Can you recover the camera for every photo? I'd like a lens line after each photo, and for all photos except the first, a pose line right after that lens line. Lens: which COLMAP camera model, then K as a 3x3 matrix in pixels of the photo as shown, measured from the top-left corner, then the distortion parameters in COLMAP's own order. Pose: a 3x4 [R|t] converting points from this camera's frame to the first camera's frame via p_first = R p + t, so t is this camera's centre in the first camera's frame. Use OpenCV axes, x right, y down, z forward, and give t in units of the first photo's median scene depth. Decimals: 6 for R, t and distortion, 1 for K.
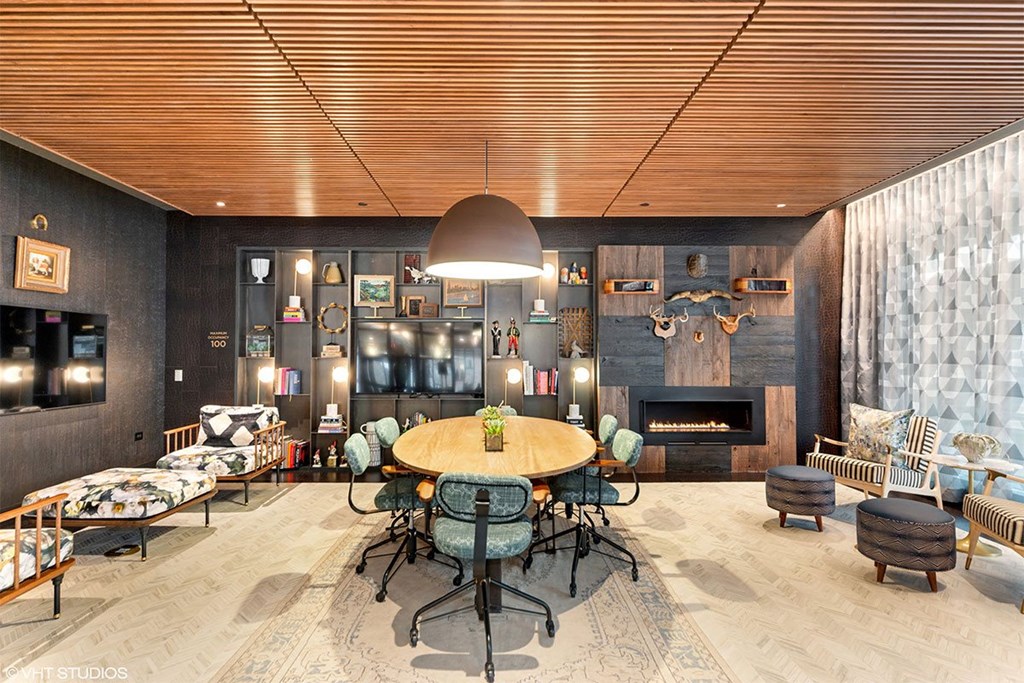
lens RADIAL K [[590.7, 0, 512.9], [0, 590.7, 334.7], [0, 0, 1]] dist [0.001713, 0.000700]
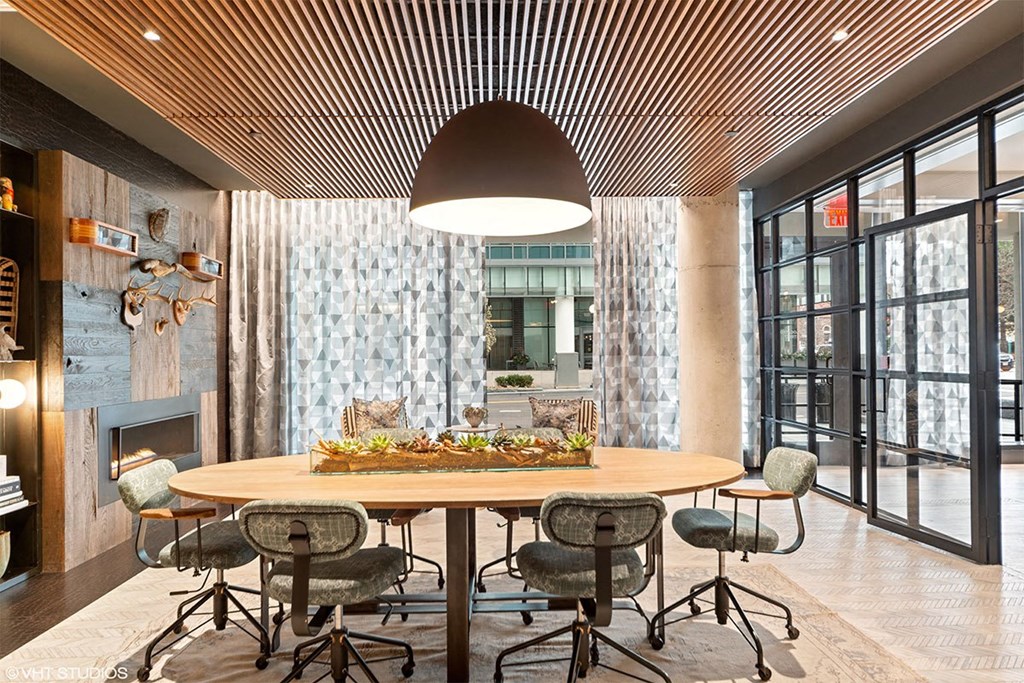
lens RADIAL K [[630.5, 0, 512.0], [0, 630.5, 341.5], [0, 0, 1]] dist [-0.002881, -0.000860]
pose [[-0.013780, 0.014984, 0.999793, -0.430521], [-0.025083, 0.999568, -0.015327, 0.021490], [-0.999590, -0.025289, -0.013398, 0.596412]]
